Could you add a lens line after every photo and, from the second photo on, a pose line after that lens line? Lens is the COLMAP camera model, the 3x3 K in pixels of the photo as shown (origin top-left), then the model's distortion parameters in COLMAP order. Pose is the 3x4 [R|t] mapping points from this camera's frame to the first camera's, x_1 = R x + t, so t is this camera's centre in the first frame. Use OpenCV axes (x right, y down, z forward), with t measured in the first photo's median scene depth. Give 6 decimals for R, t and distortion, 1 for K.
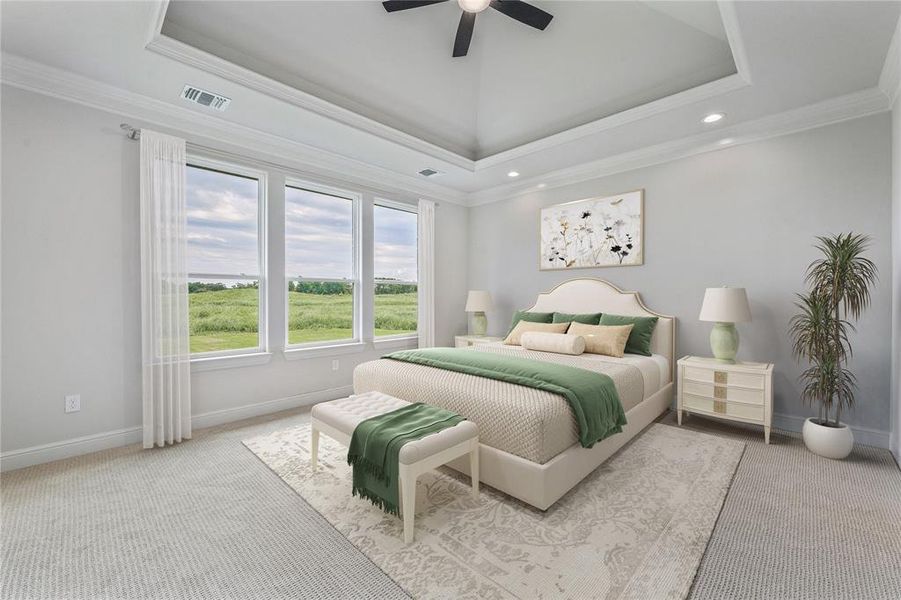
lens RADIAL K [[362.1, 0, 453.4], [0, 362.1, 292.6], [0, 0, 1]] dist [0.001576, 0.000063]
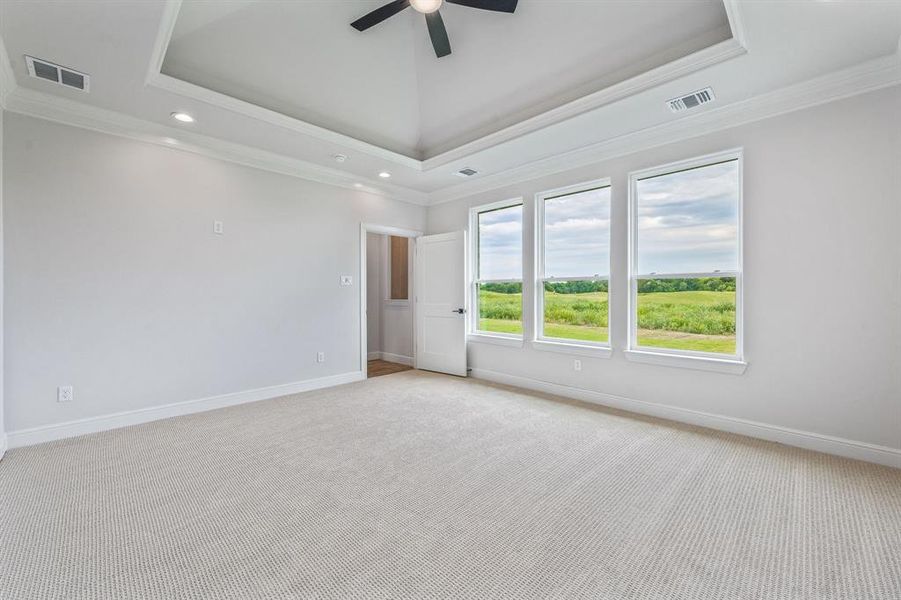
lens RADIAL K [[362.1, 0, 453.4], [0, 362.1, 292.6], [0, 0, 1]] dist [0.001576, 0.000063]
pose [[-0.015441, -0.004458, -0.999871, 0.662657], [0.007246, 0.999963, -0.004570, 0.006291], [0.999855, -0.007315, -0.015408, 0.679728]]
